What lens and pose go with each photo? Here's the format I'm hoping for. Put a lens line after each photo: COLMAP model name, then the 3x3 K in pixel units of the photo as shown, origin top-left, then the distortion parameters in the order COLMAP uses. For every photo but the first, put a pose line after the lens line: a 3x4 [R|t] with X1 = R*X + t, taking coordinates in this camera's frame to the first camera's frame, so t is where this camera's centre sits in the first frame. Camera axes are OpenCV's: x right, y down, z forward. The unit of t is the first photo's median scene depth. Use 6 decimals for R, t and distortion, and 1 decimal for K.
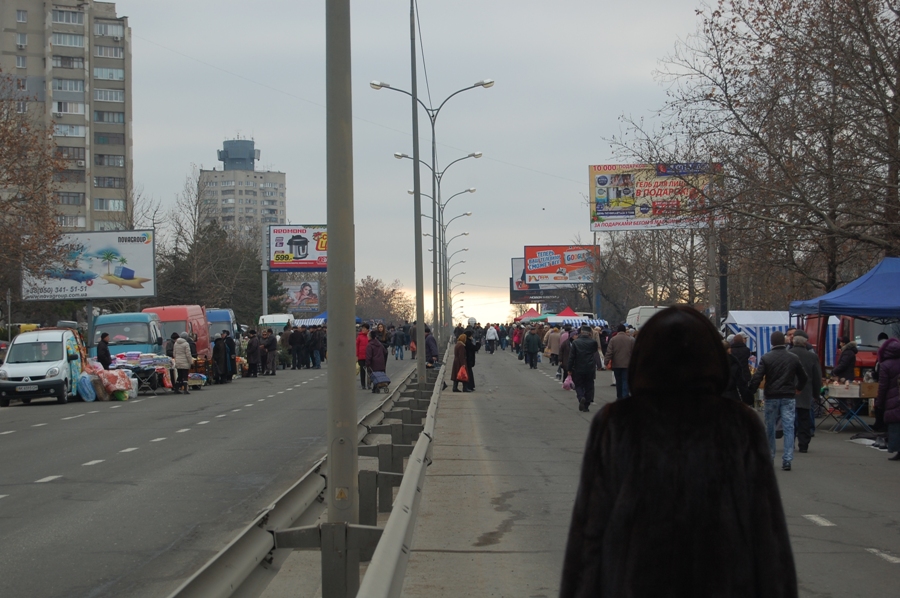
lens RADIAL K [[2125.7, 0, 450.1], [0, 2125.7, 298.9], [0, 0, 1]] dist [-0.032374, 0.000000]
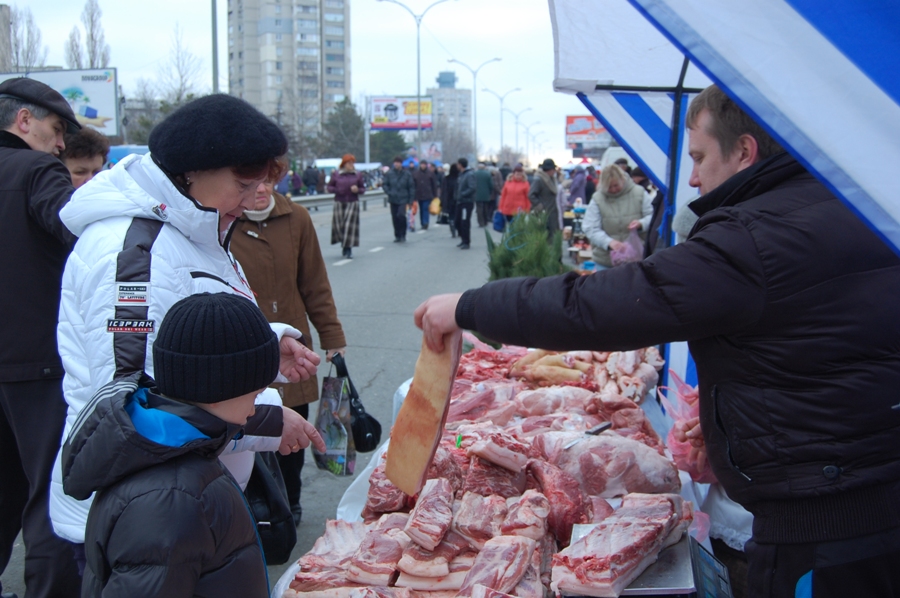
lens RADIAL K [[1017.7, 0, 450.1], [0, 1017.7, 298.3], [0, 0, 1]] dist [-0.052669, 0.000000]
pose [[0.992354, 0.024265, -0.121012, 0.029970], [-0.007836, 0.990891, 0.134436, 0.003791], [0.123172, -0.132460, 0.983506, 0.215217]]
